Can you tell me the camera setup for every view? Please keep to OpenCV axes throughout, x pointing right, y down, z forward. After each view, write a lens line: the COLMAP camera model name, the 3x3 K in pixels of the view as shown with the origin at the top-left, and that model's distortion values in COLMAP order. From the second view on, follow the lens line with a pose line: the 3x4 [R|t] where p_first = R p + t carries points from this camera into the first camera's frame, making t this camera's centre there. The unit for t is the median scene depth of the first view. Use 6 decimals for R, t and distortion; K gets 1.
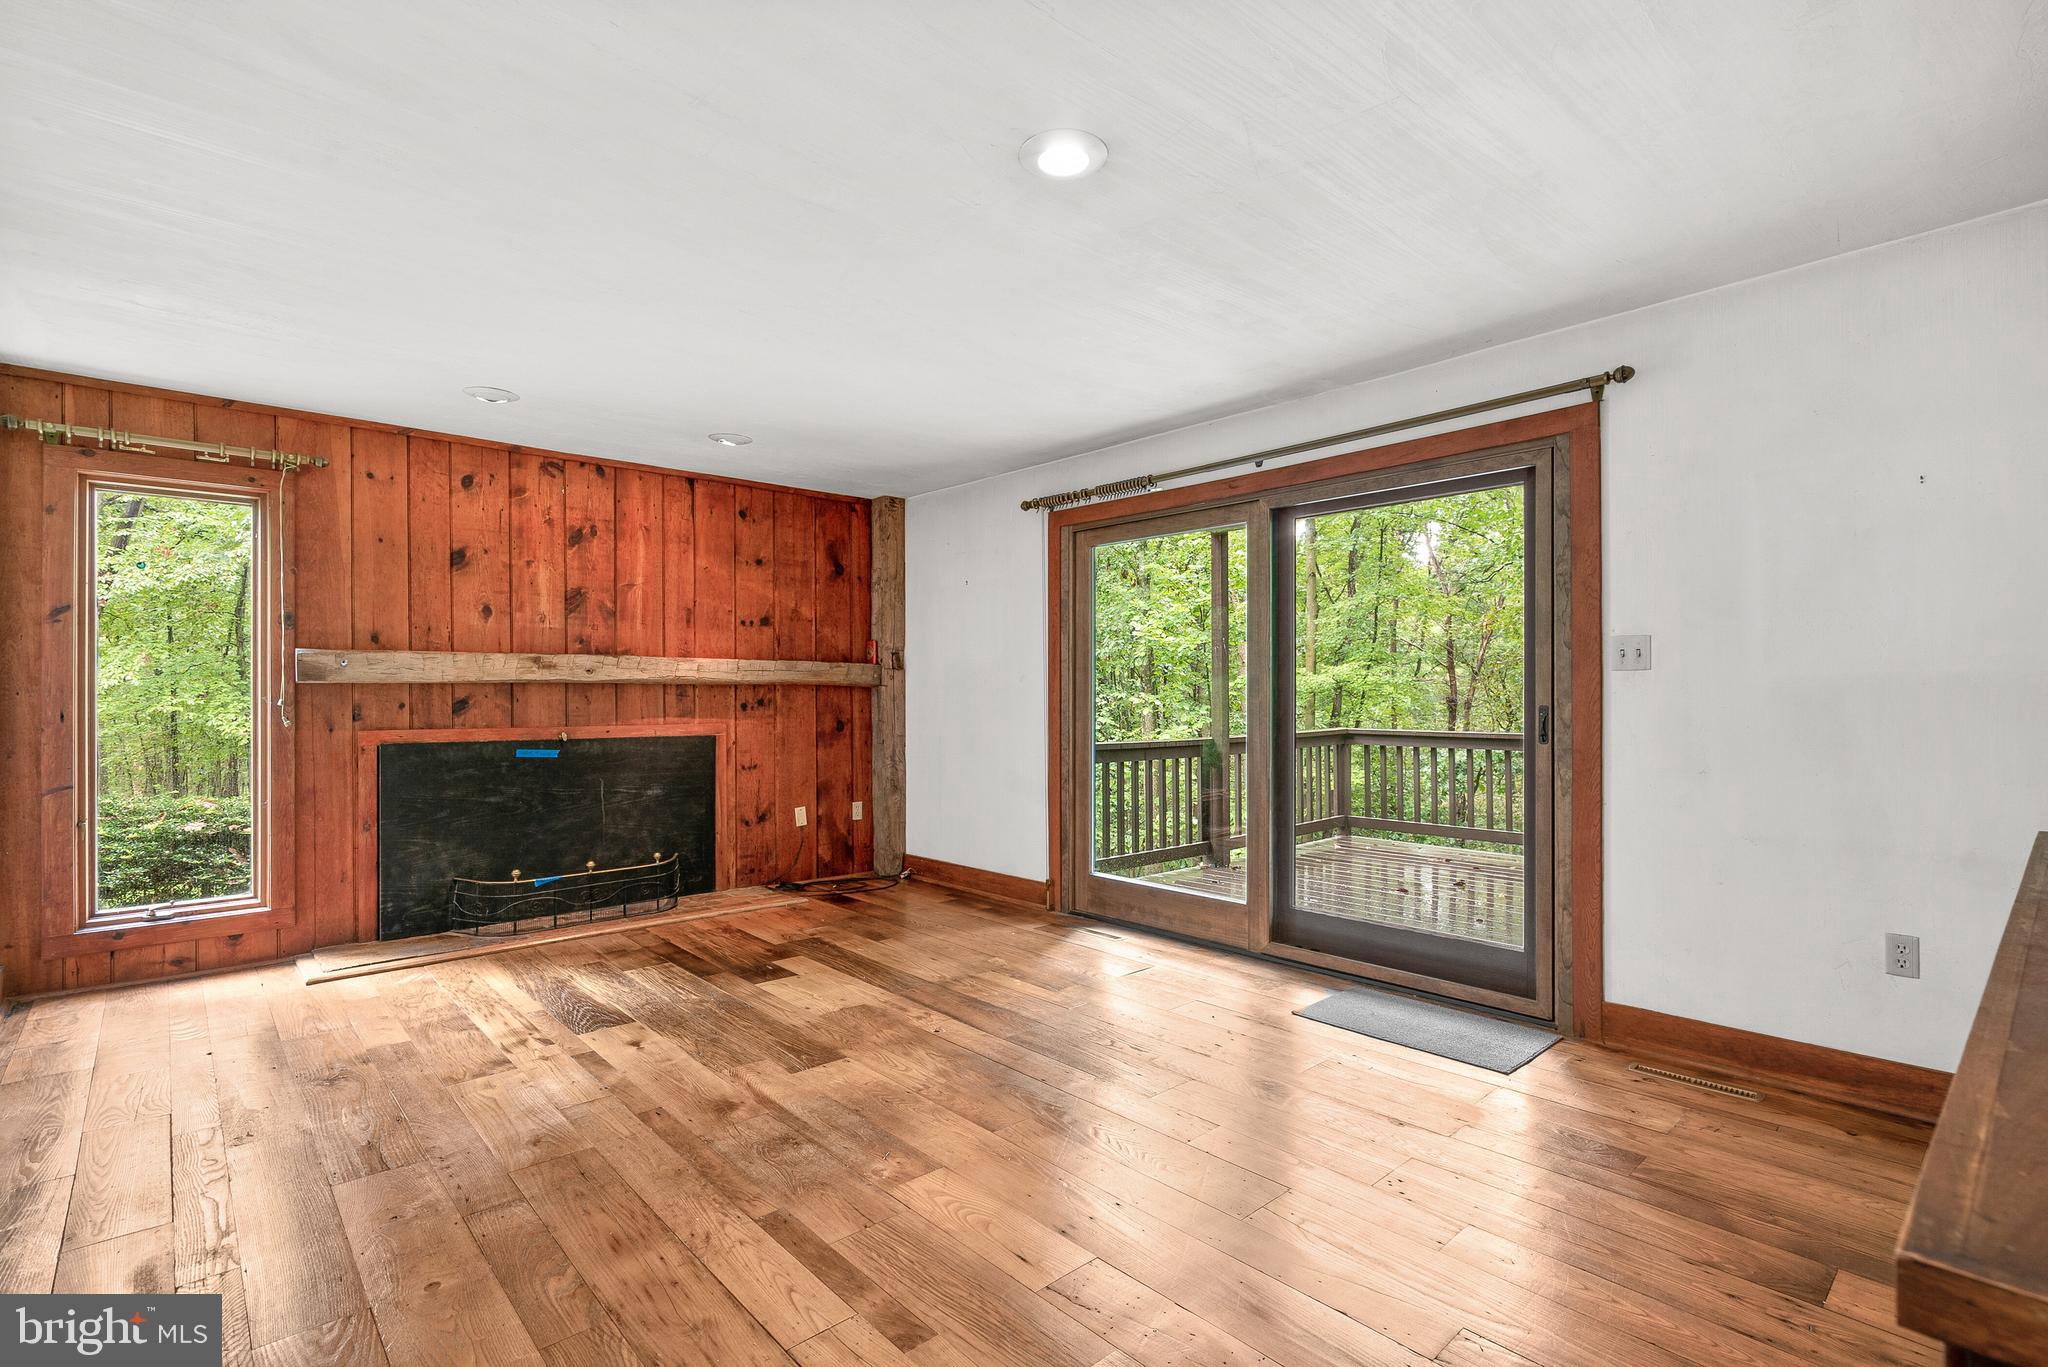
lens RADIAL K [[949.1, 0, 1028.3], [0, 949.1, 693.8], [0, 0, 1]] dist [-0.006064, -0.000603]
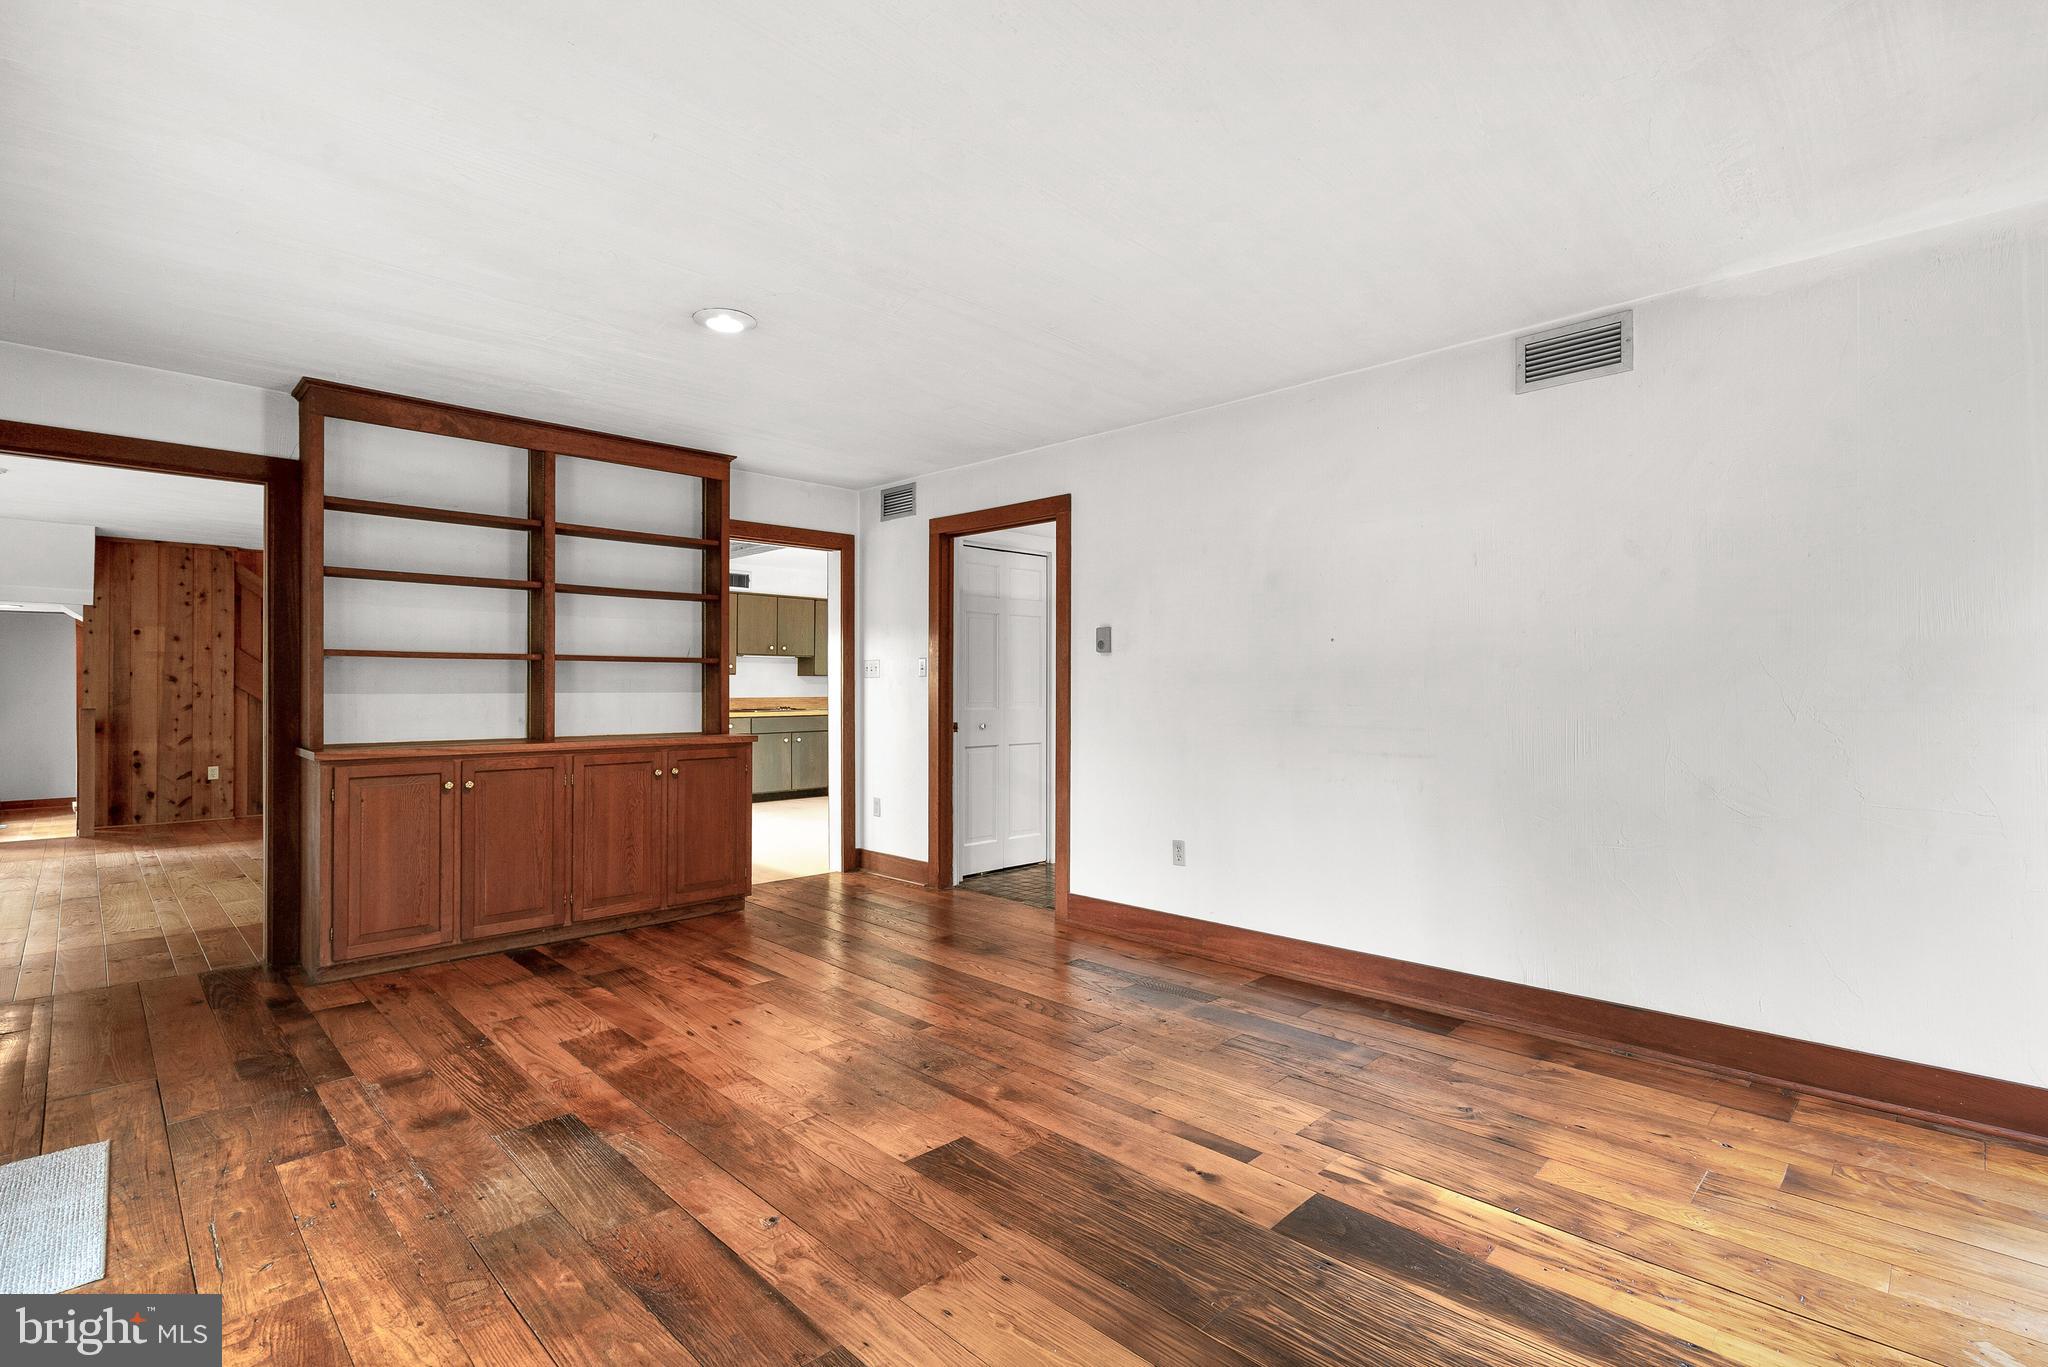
lens RADIAL K [[949.1, 0, 1020.4], [0, 949.1, 675.9], [0, 0, 1]] dist [-0.006064, -0.000603]
pose [[-0.999186, 0.000549, -0.040334, -0.242860], [0.001214, 0.999864, -0.016472, 0.004580], [0.040320, -0.016507, -0.999050, 1.694071]]
